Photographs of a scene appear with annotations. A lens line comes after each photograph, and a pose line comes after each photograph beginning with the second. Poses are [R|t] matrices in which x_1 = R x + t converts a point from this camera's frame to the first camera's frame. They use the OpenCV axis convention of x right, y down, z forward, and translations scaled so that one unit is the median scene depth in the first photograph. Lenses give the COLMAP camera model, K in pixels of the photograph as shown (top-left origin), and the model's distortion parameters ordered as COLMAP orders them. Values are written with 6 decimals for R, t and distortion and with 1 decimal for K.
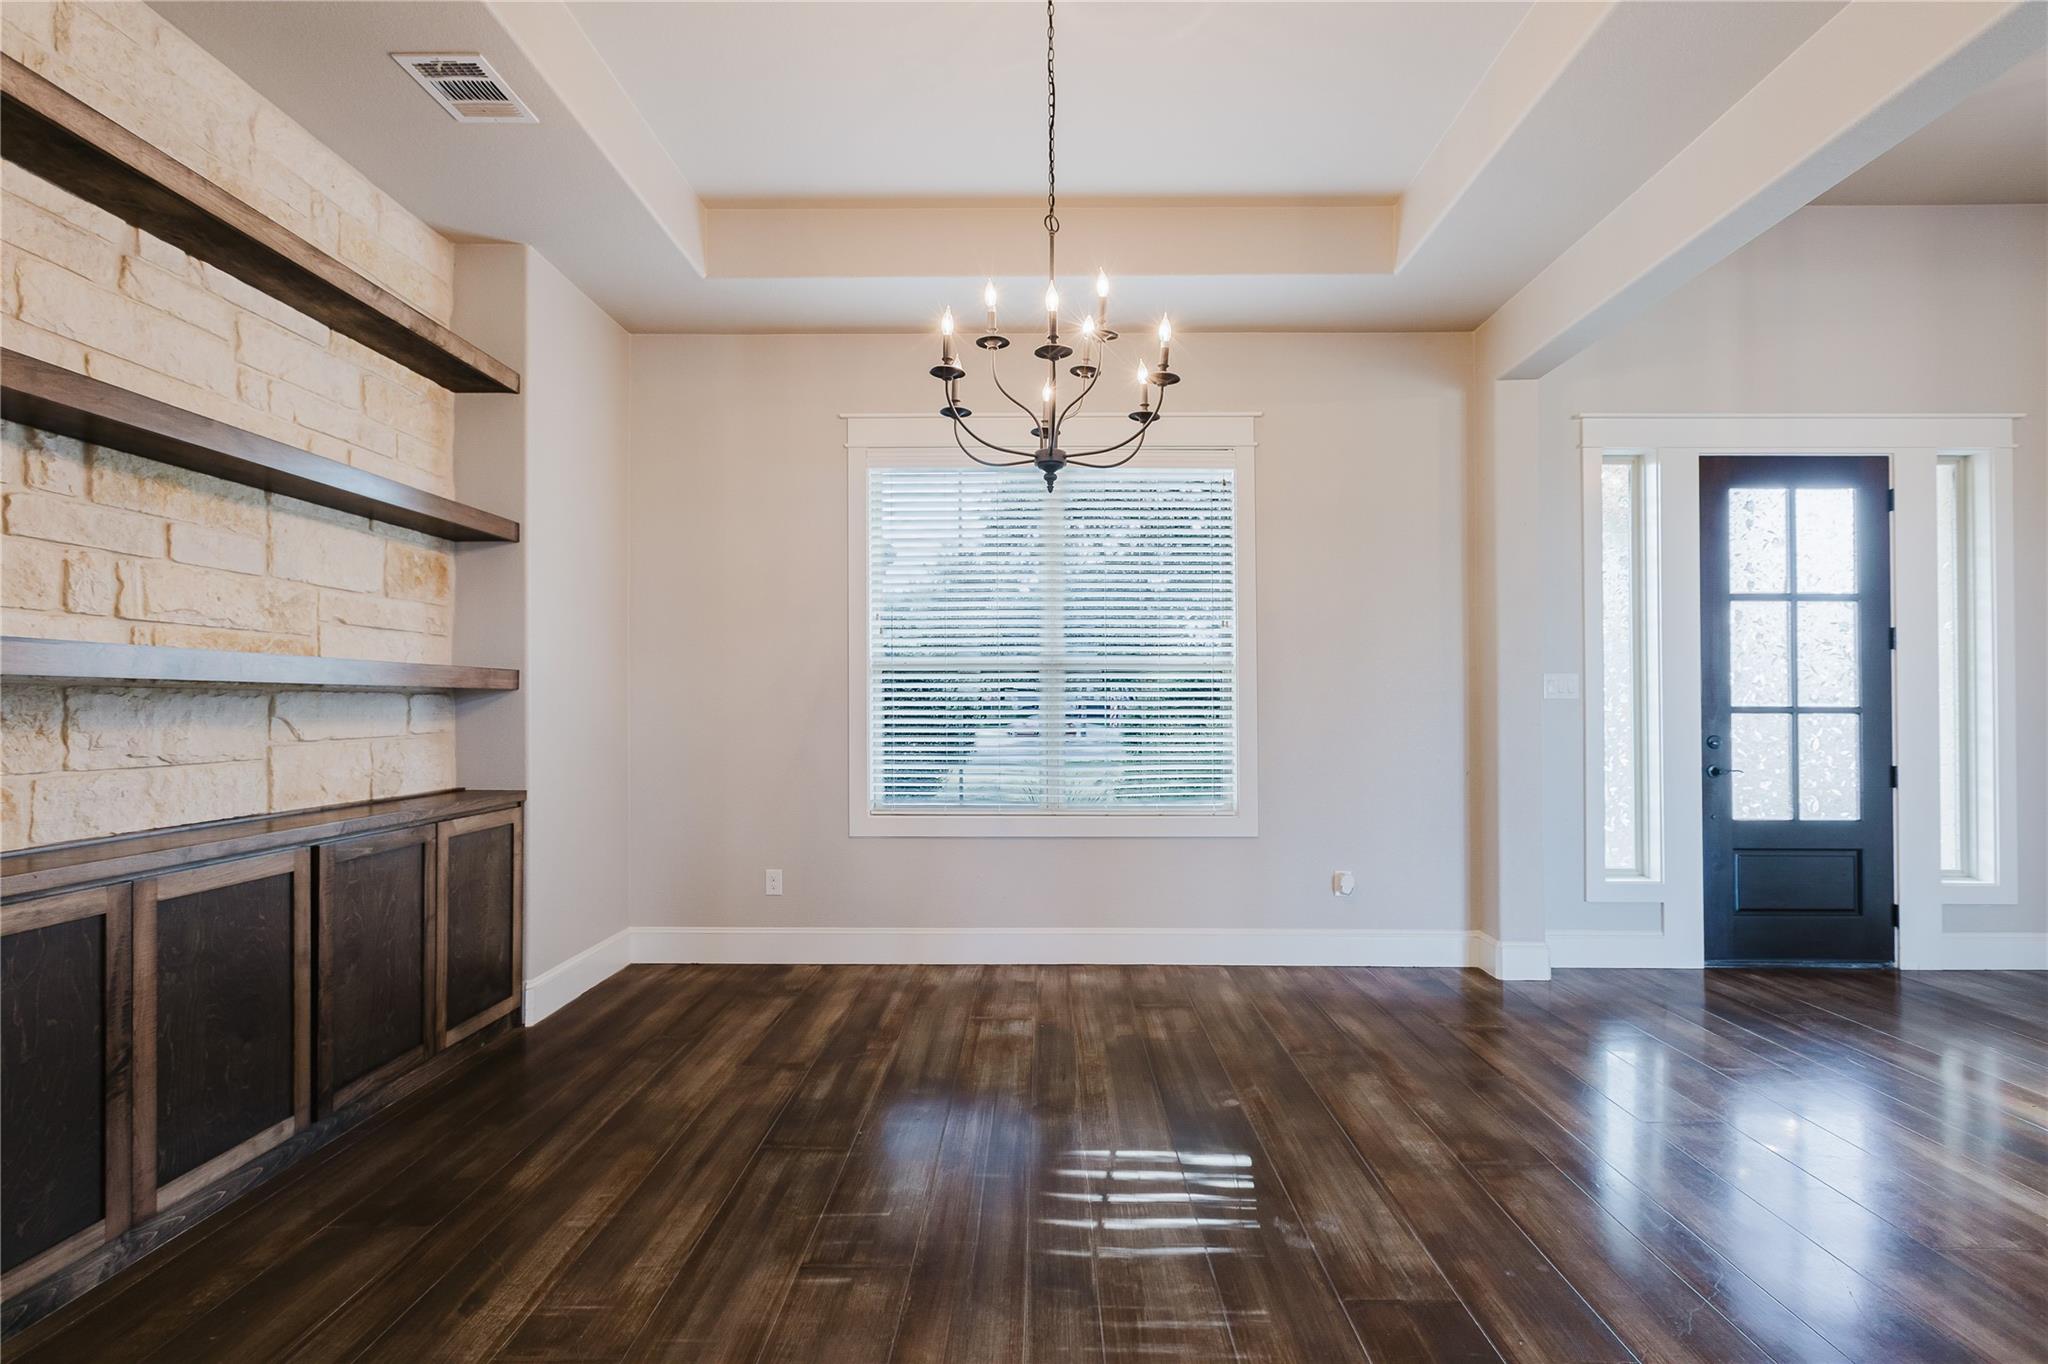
lens RADIAL K [[931.3, 0, 1034.8], [0, 931.3, 698.4], [0, 0, 1]] dist [0.003955, -0.002499]
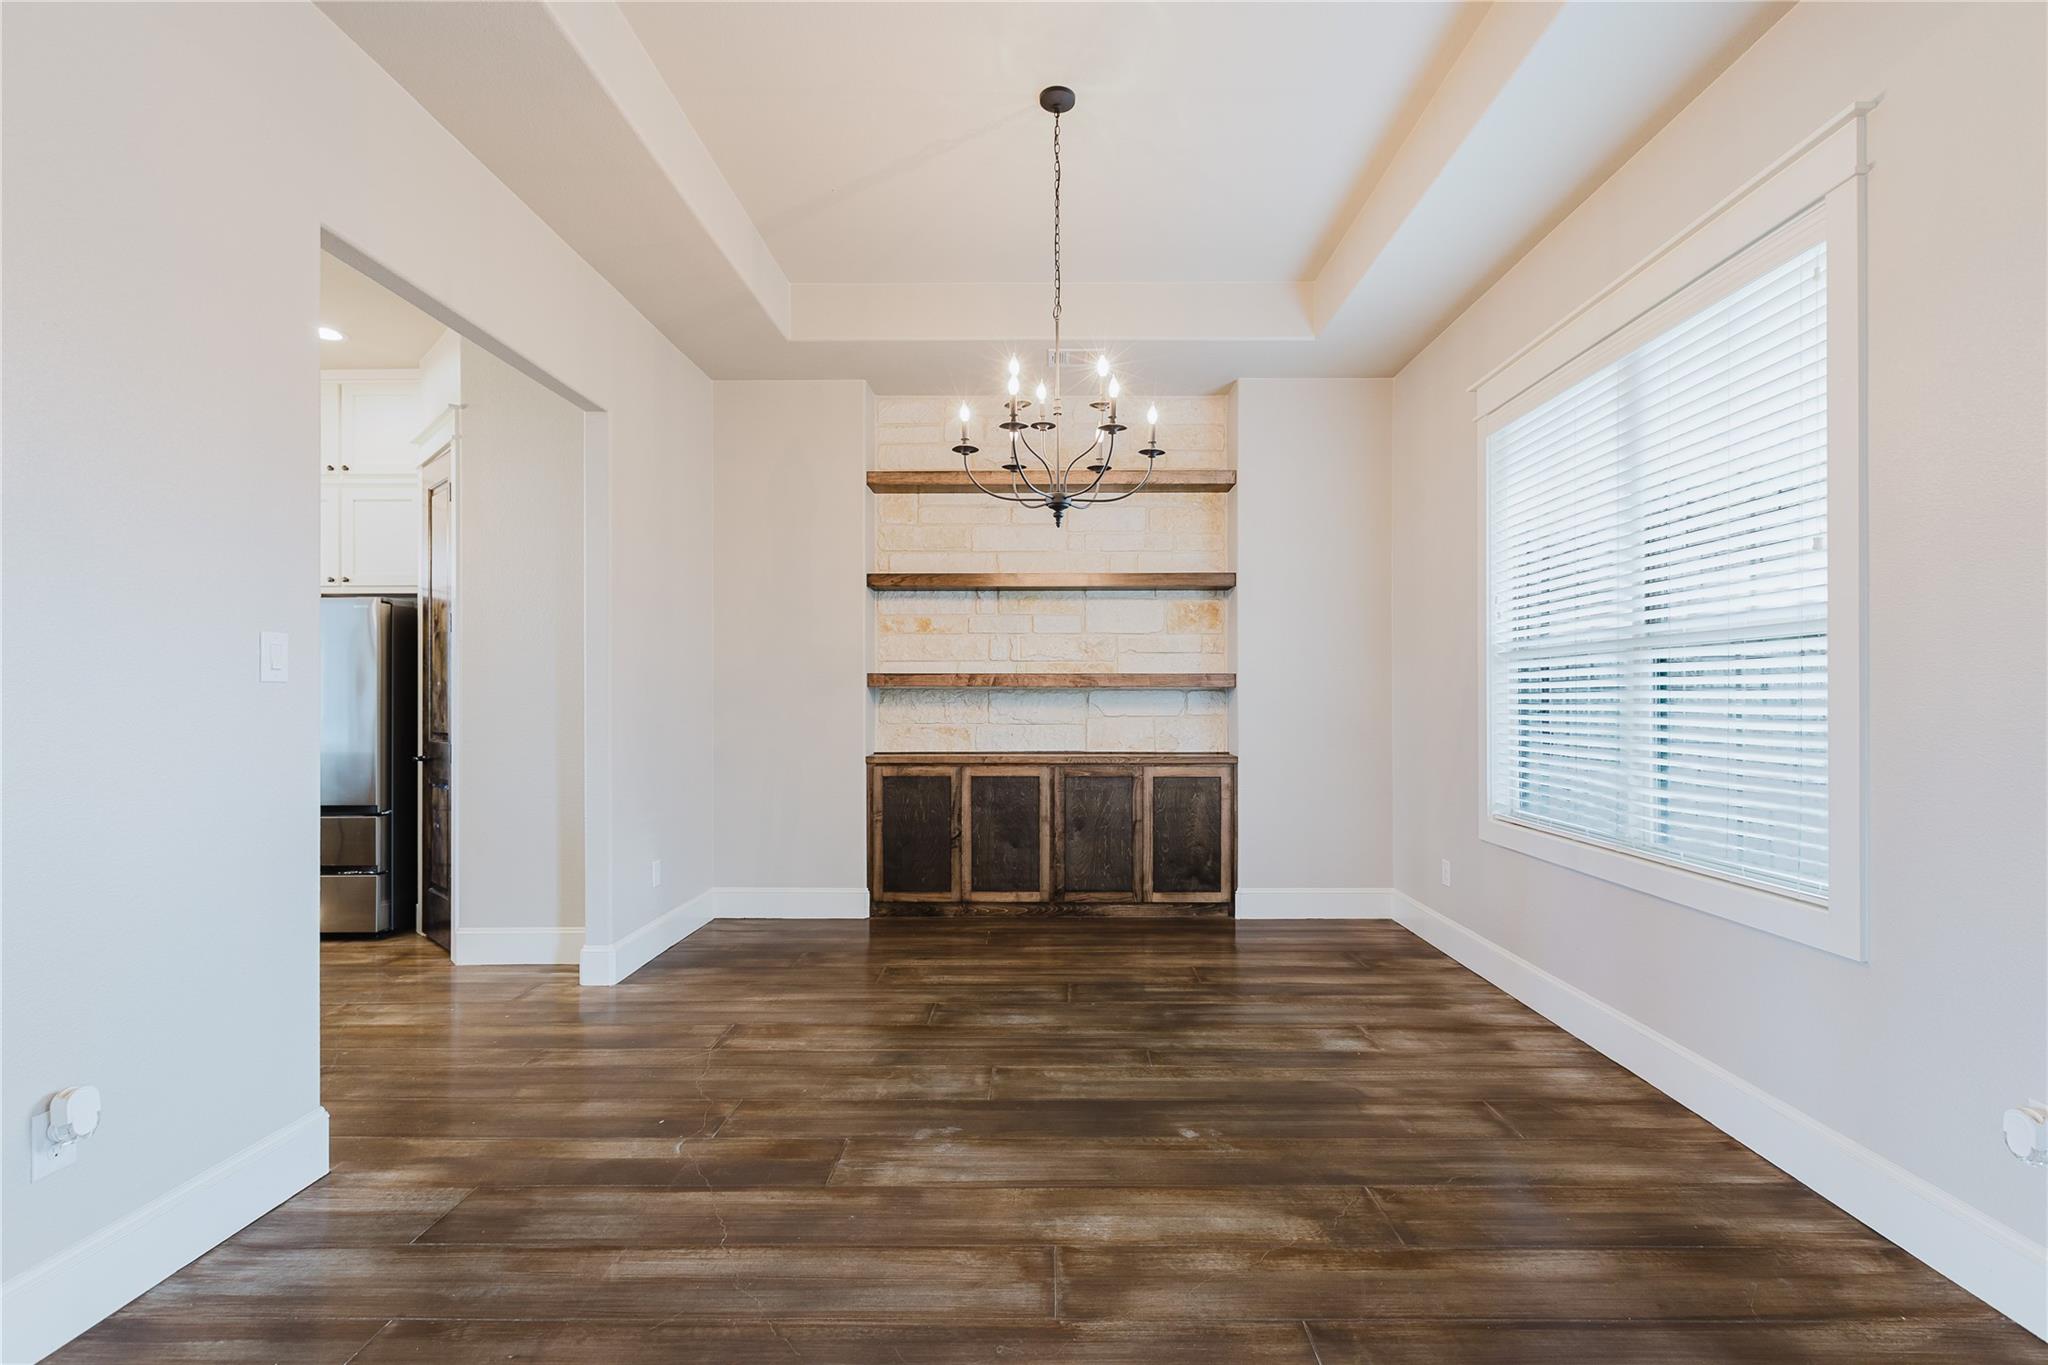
lens RADIAL K [[931.3, 0, 1044.9], [0, 931.3, 708.9], [0, 0, 1]] dist [0.003955, -0.002499]
pose [[0.008011, 0.013072, -0.999882, 0.756720], [0.007044, 0.999889, 0.013129, 0.003030], [0.999943, -0.007149, 0.007918, 0.578190]]
